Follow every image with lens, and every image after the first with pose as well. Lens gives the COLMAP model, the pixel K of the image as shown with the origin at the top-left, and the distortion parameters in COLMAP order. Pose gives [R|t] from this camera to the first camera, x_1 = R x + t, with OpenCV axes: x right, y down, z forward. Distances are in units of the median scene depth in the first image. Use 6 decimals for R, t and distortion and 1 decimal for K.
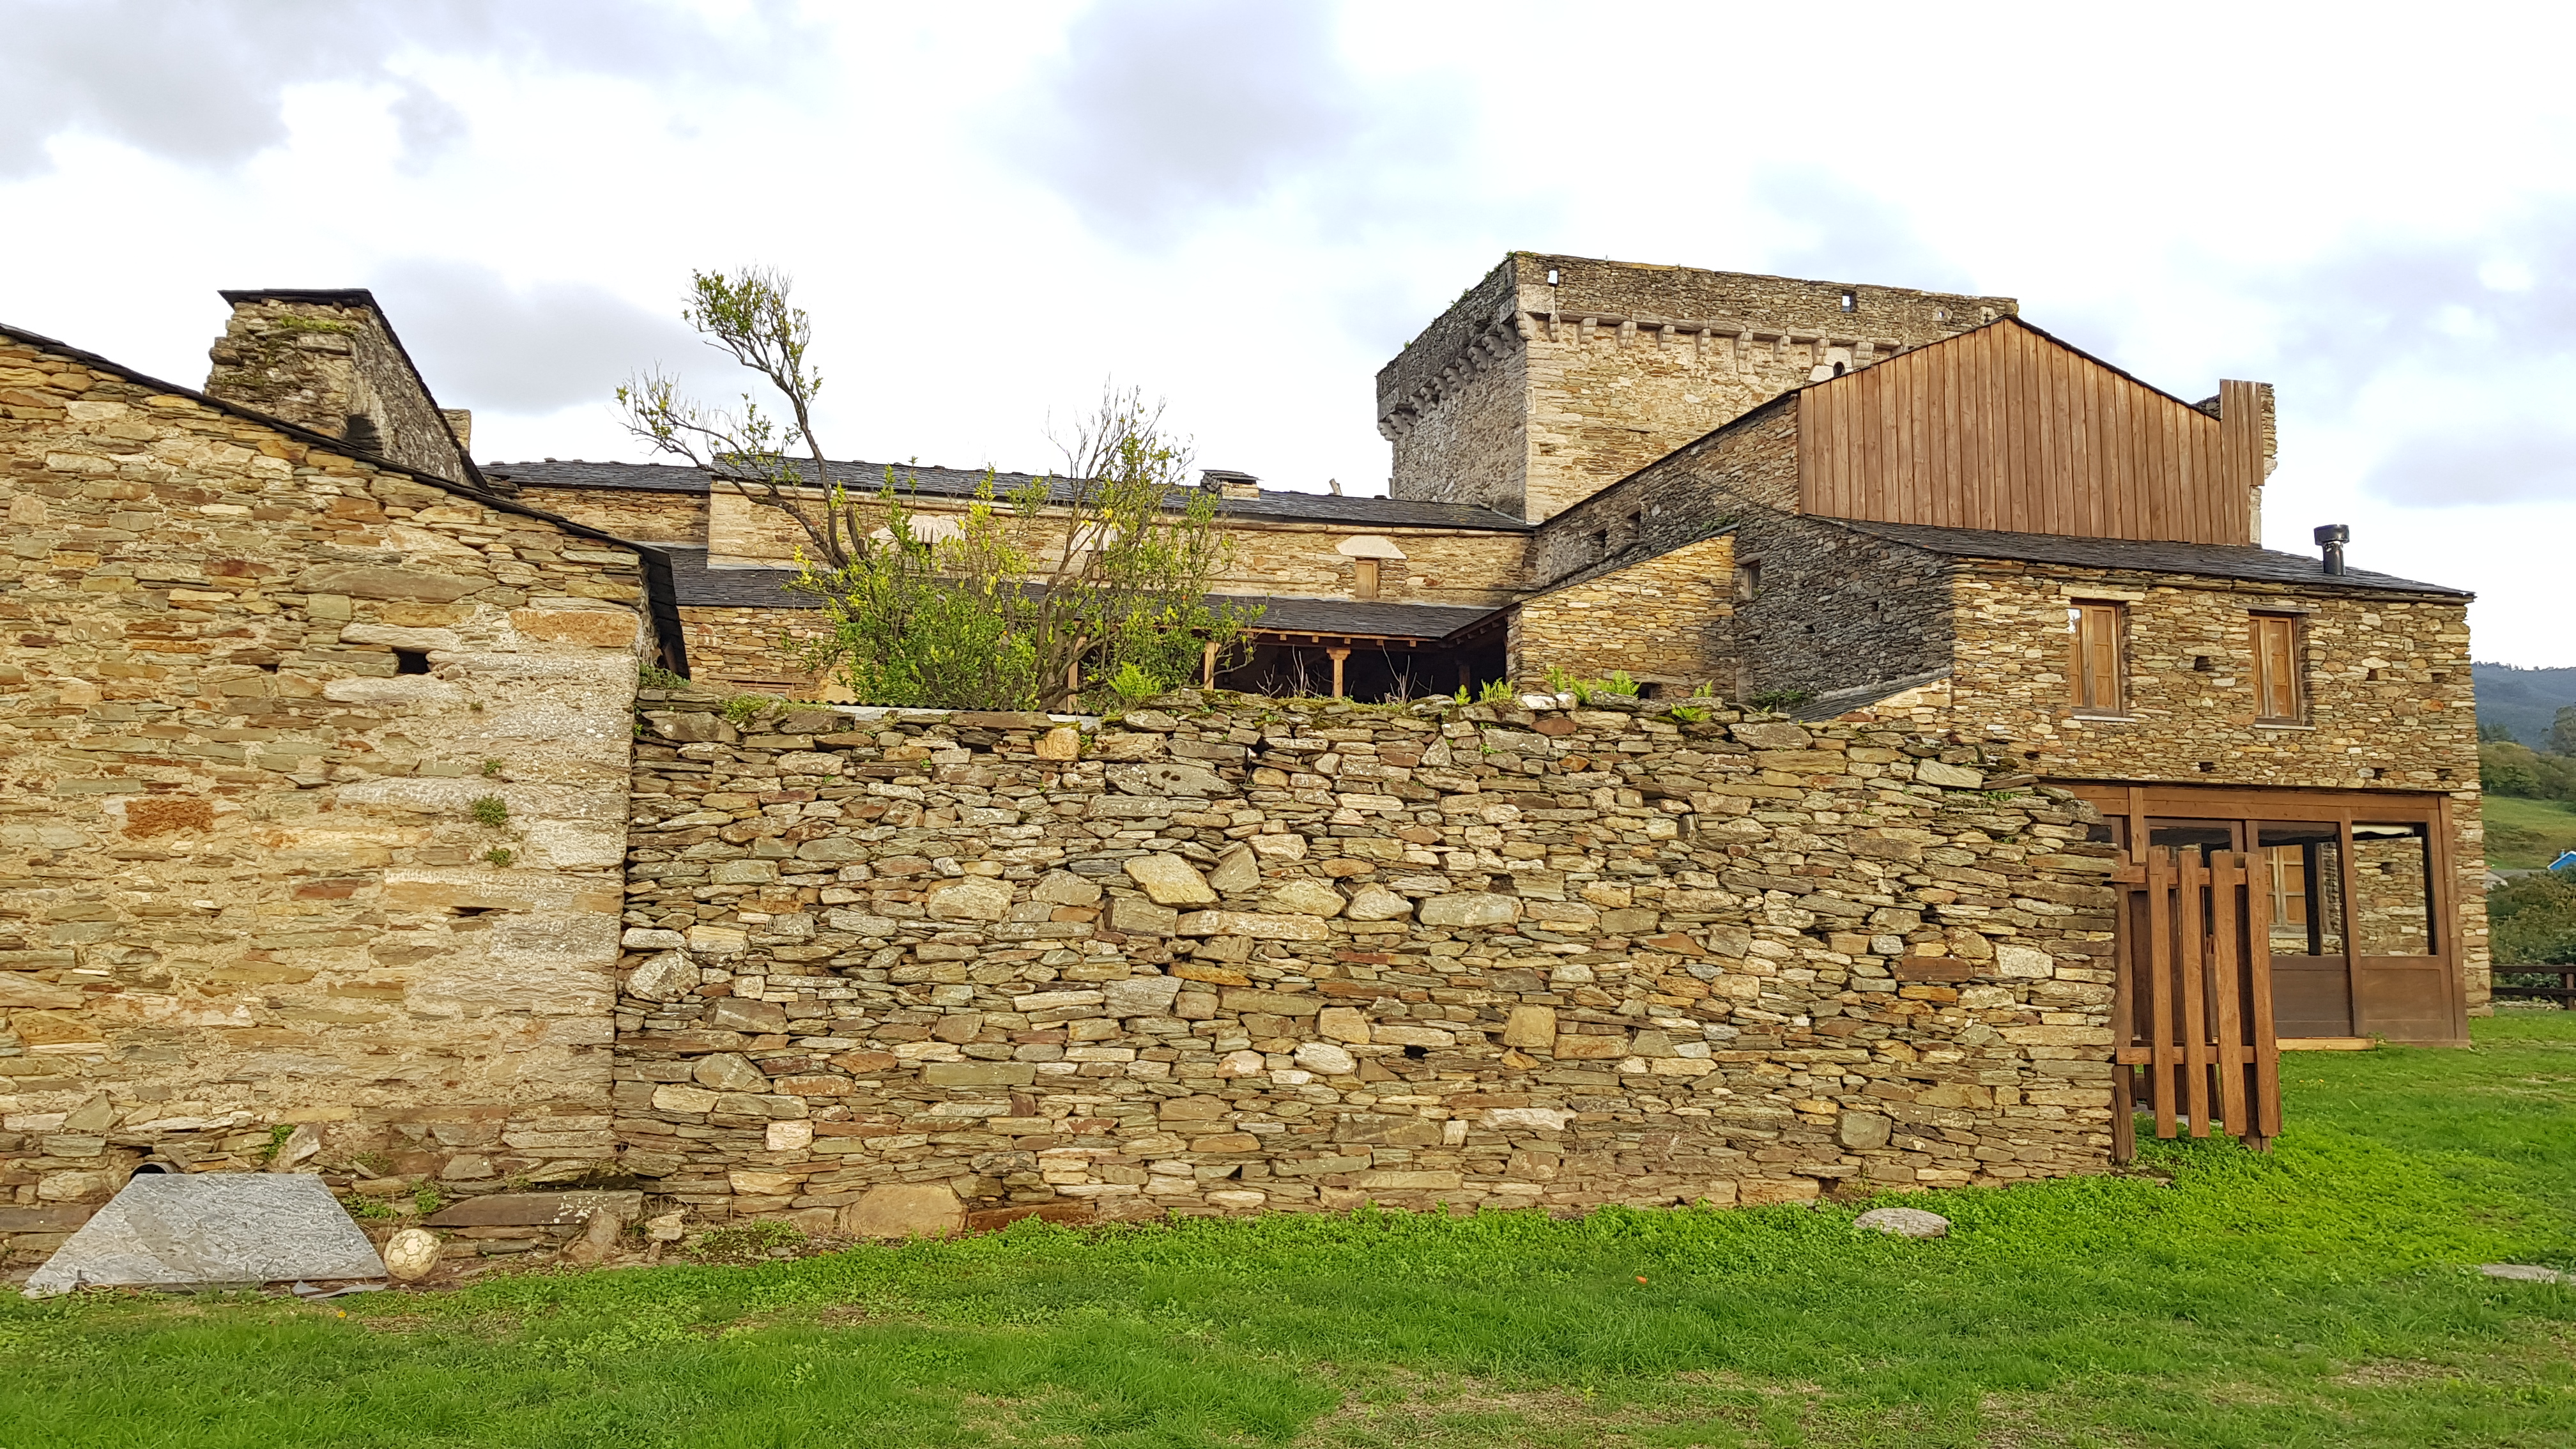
lens RADIAL K [[1954.3, 0, 1252.9], [0, 1954.3, 689.4], [0, 0, 1]] dist [0.078782, -0.154430]
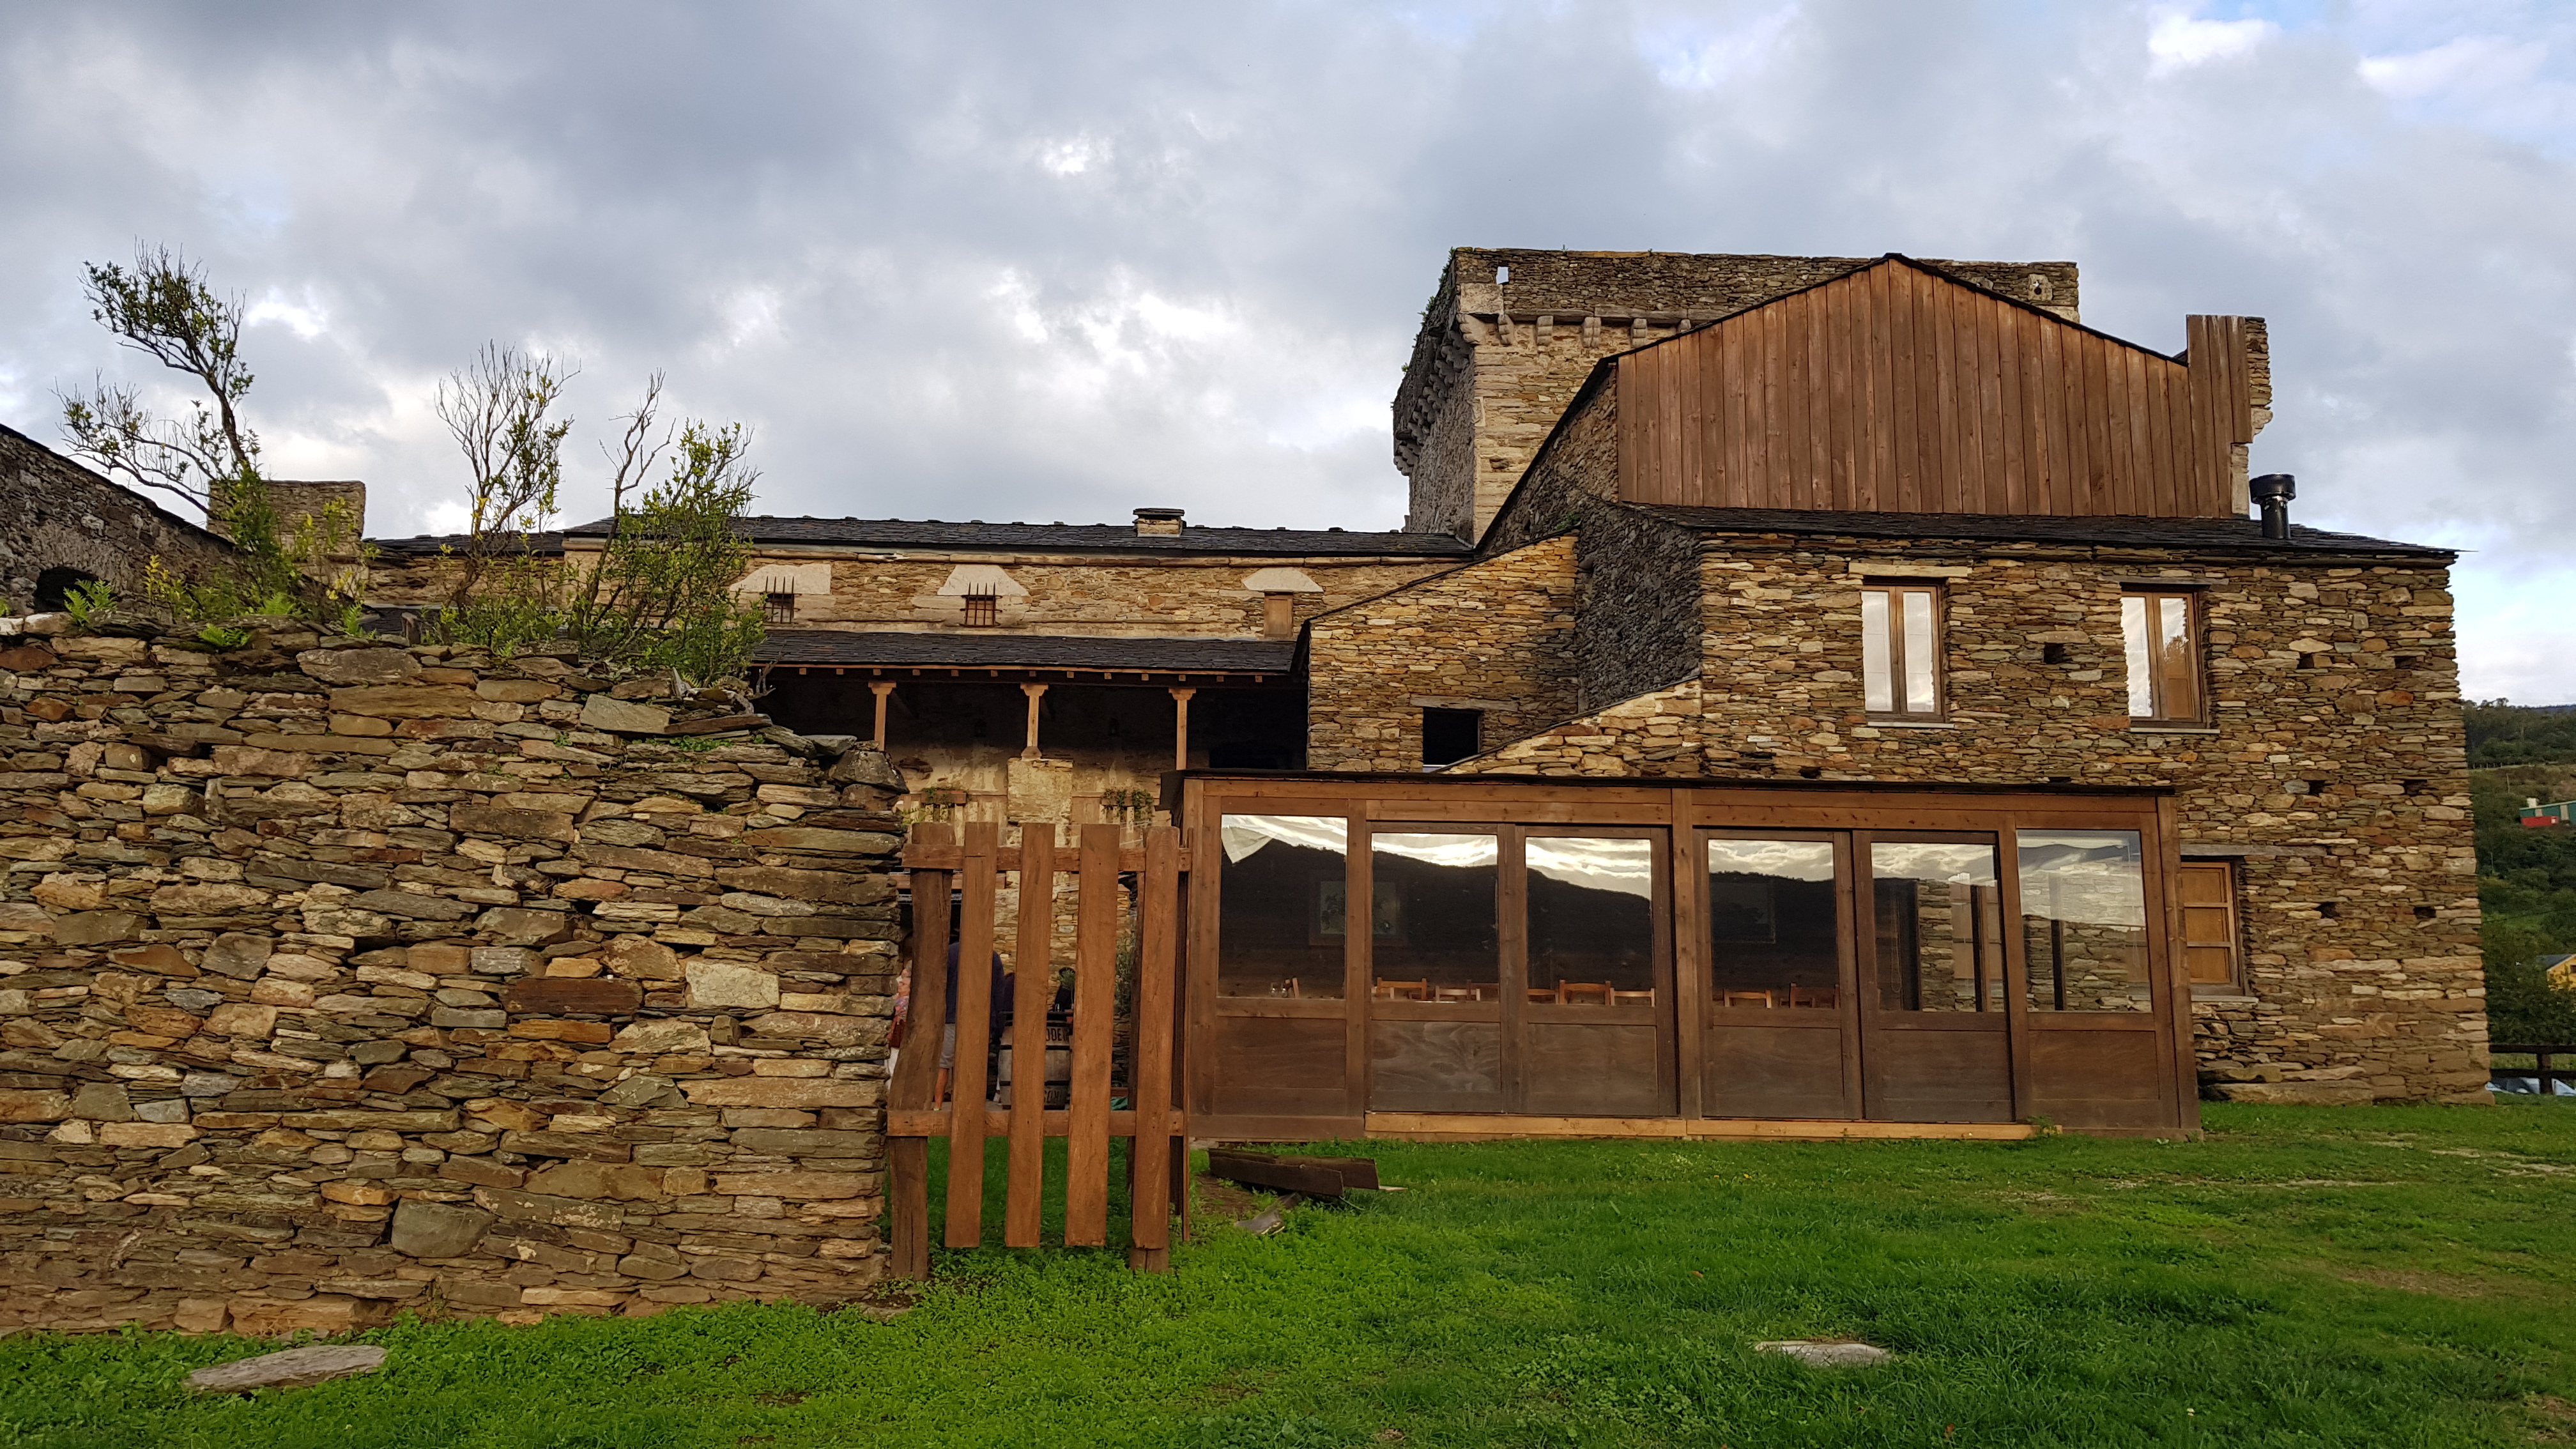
lens RADIAL K [[1959.1, 0, 1236.5], [0, 1959.1, 718.2], [0, 0, 1]] dist [0.080769, -0.142556]
pose [[0.981148, -0.030987, -0.190757, 0.298182], [0.024720, 0.999076, -0.035148, 0.031623], [0.191670, 0.029770, 0.981008, 0.152792]]
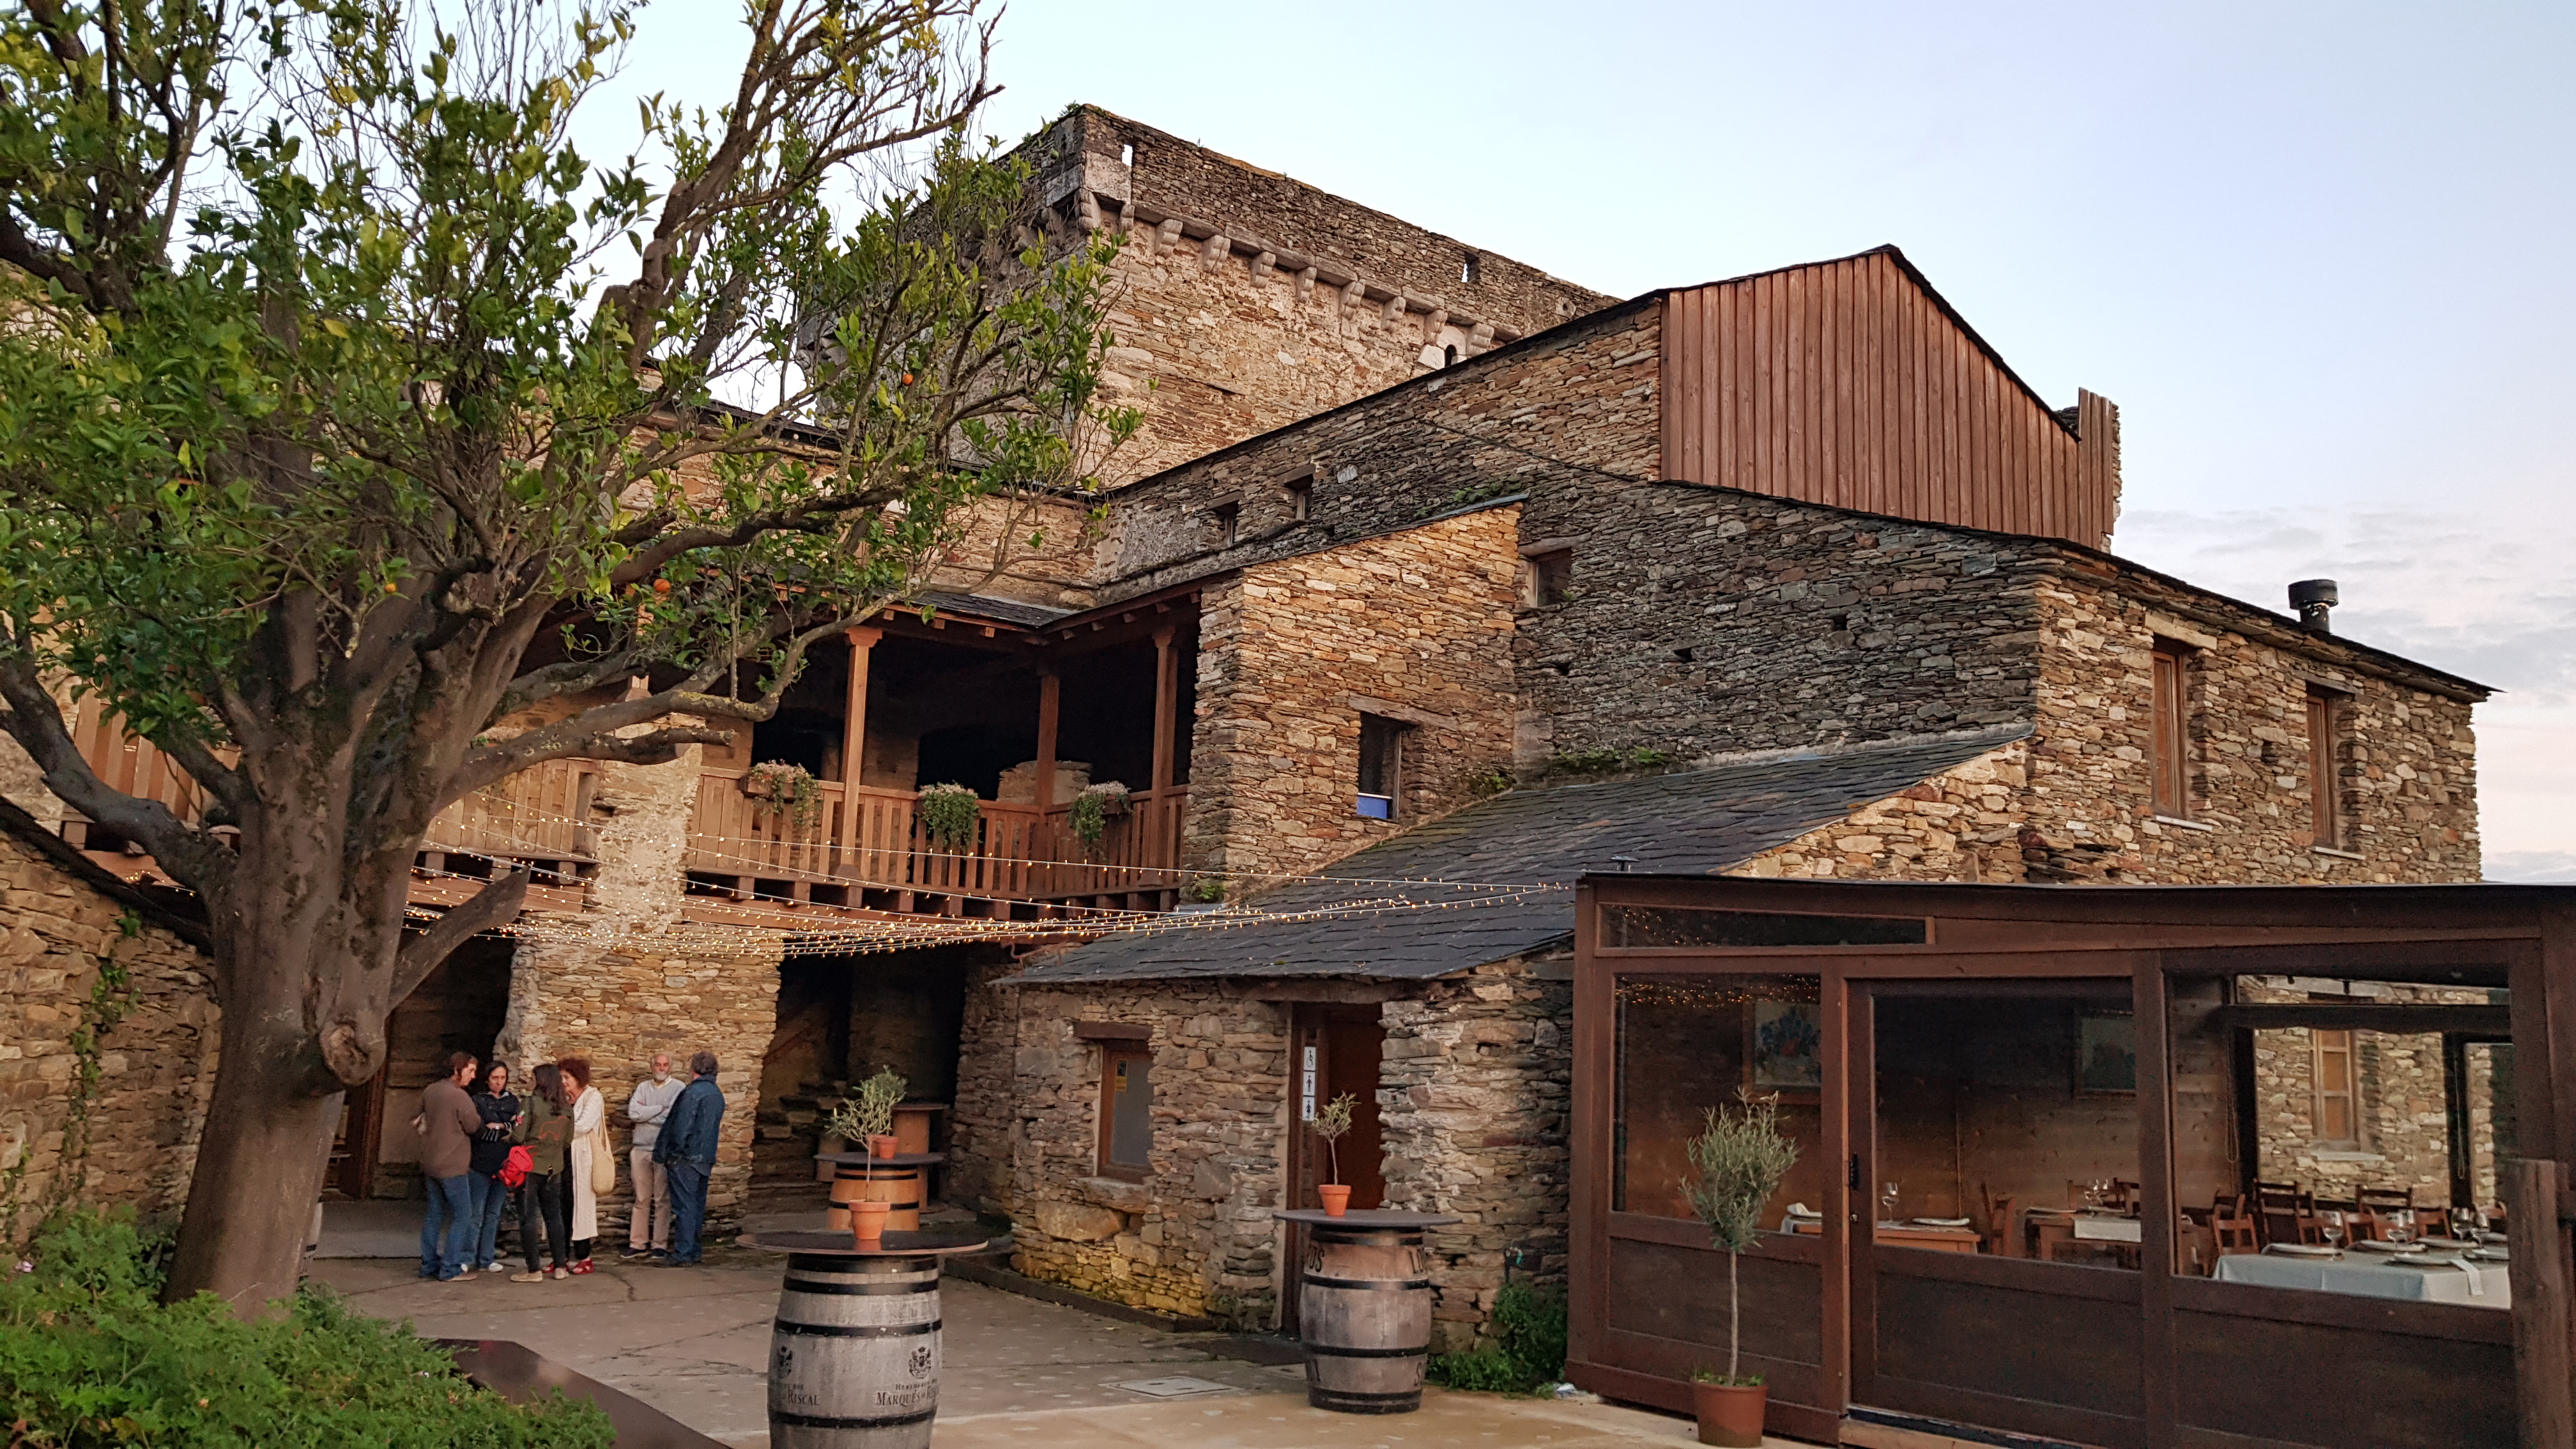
lens RADIAL K [[1992.7, 0, 1245.5], [0, 1992.7, 723.9], [0, 0, 1]] dist [0.102771, -0.214188]
pose [[0.918372, 0.085692, 0.386329, -0.104747], [-0.075962, 0.996291, -0.040413, 0.030676], [-0.388359, 0.007768, 0.921475, 0.479733]]
